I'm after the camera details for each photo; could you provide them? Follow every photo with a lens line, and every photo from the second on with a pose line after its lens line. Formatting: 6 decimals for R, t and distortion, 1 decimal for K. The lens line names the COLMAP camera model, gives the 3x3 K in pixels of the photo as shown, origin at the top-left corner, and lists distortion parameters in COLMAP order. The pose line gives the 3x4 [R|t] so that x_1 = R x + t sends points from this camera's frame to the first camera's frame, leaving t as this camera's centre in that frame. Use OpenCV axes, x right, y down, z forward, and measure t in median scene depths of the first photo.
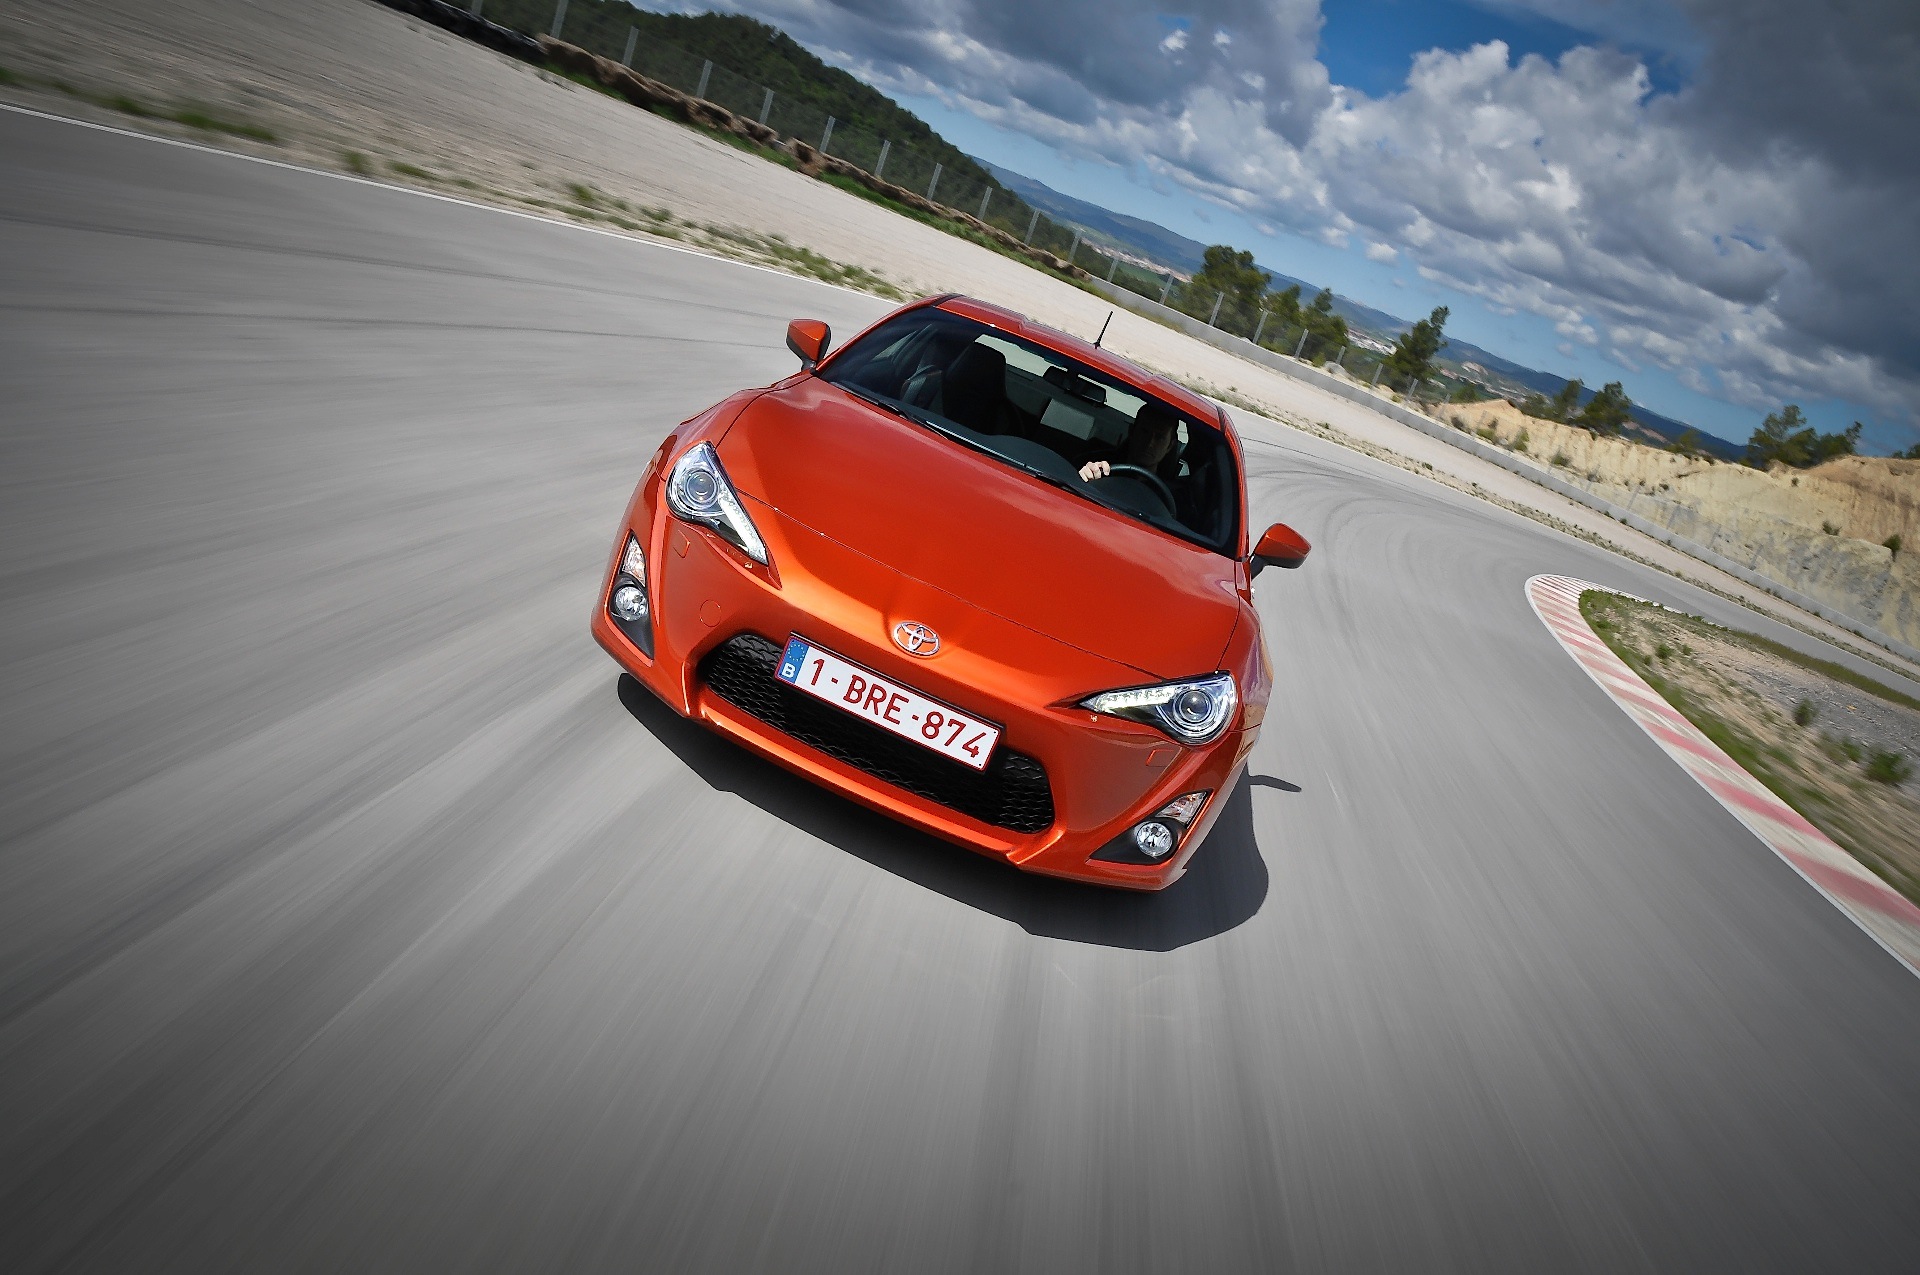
lens RADIAL K [[1376.5, 0, 960.0], [0, 1376.5, 637.5], [0, 0, 1]] dist [0.000942, 0.000081]
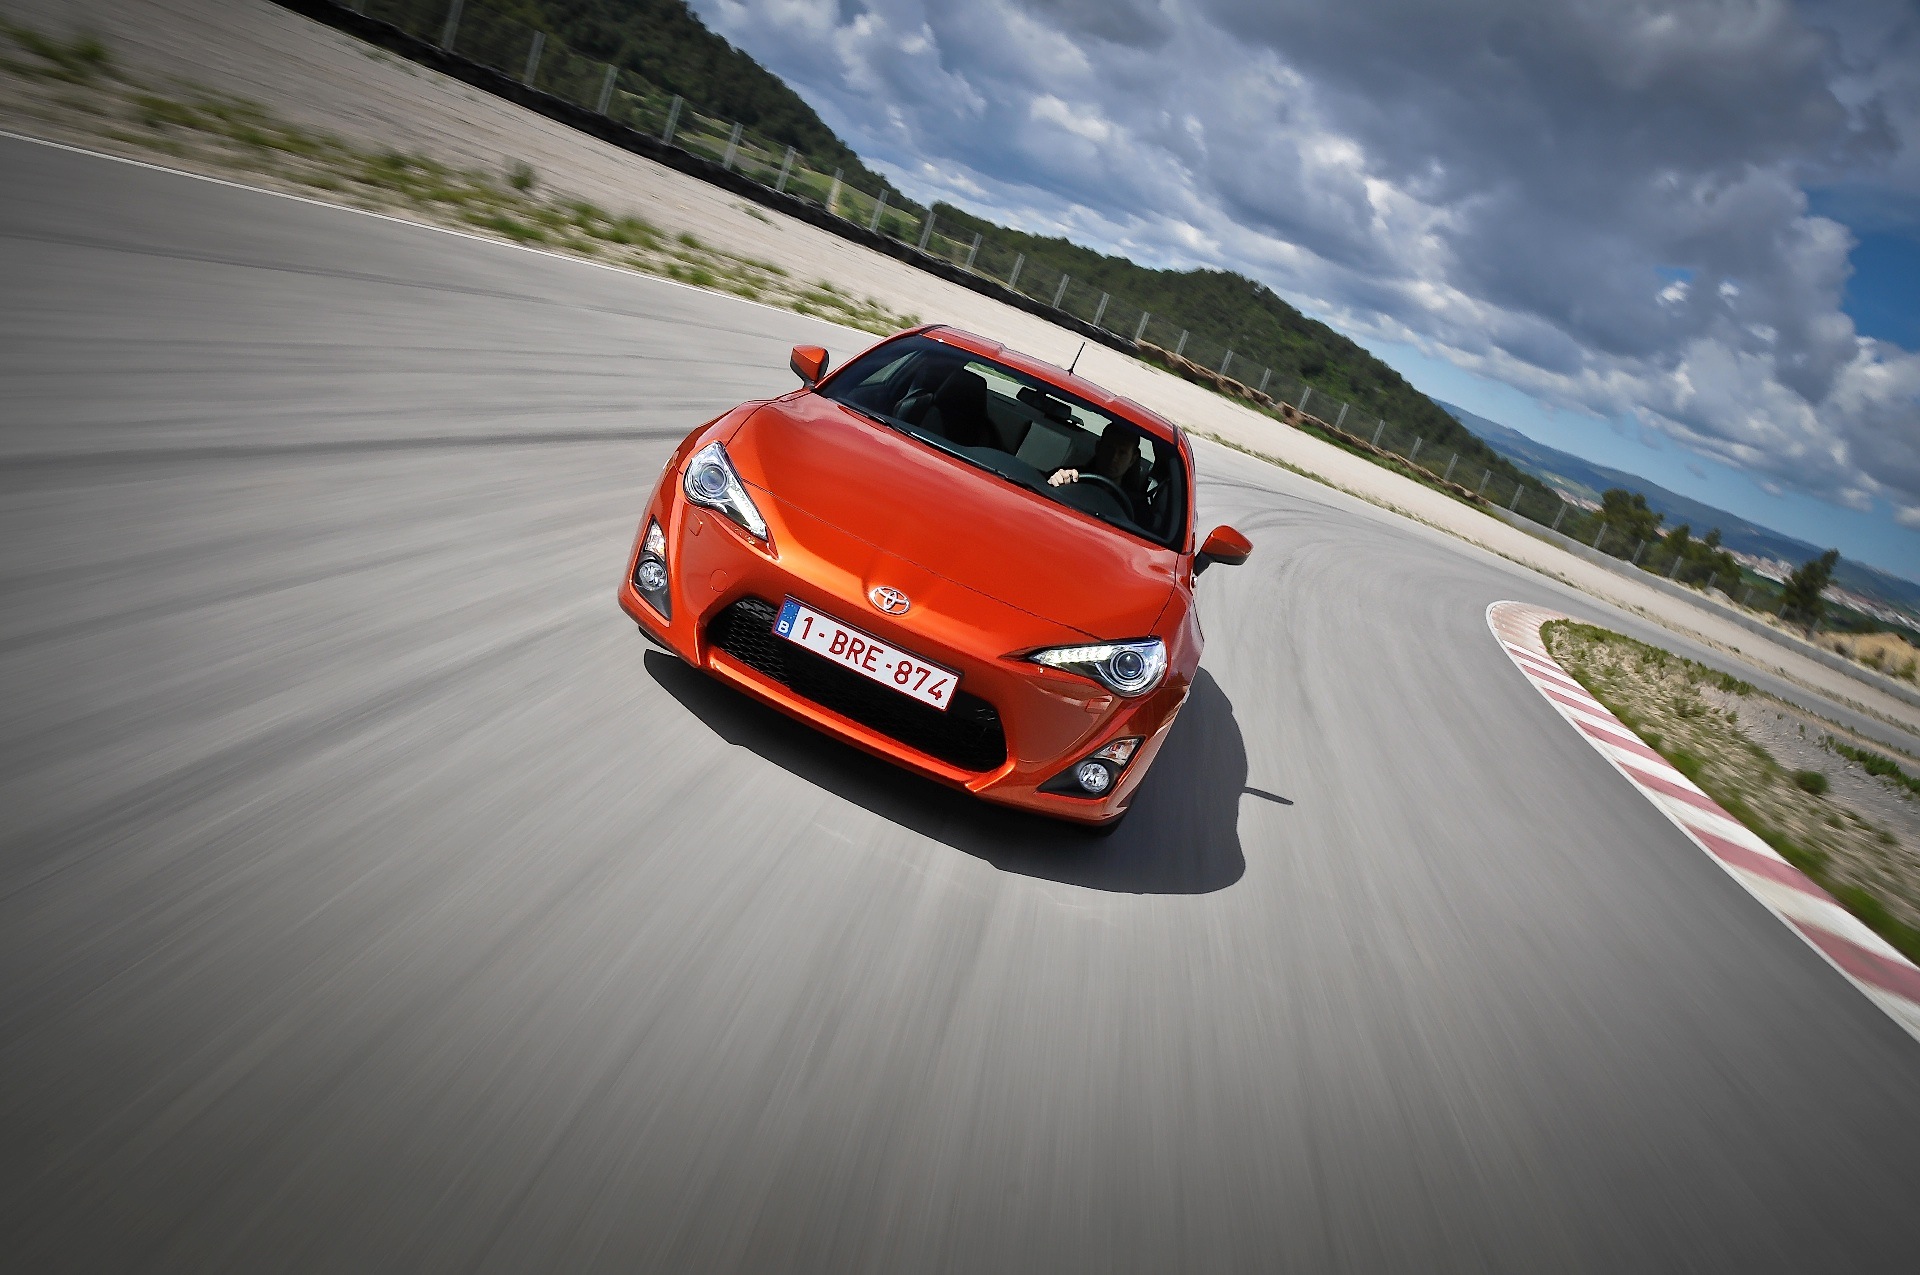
lens RADIAL K [[1376.5, 0, 960.0], [0, 1376.5, 637.5], [0, 0, 1]] dist [0.000942, 0.000081]
pose [[0.999932, 0.005008, -0.010543, 0.038530], [-0.005354, 0.999442, -0.032984, 0.066552], [0.010372, 0.033038, 0.999400, -0.180024]]
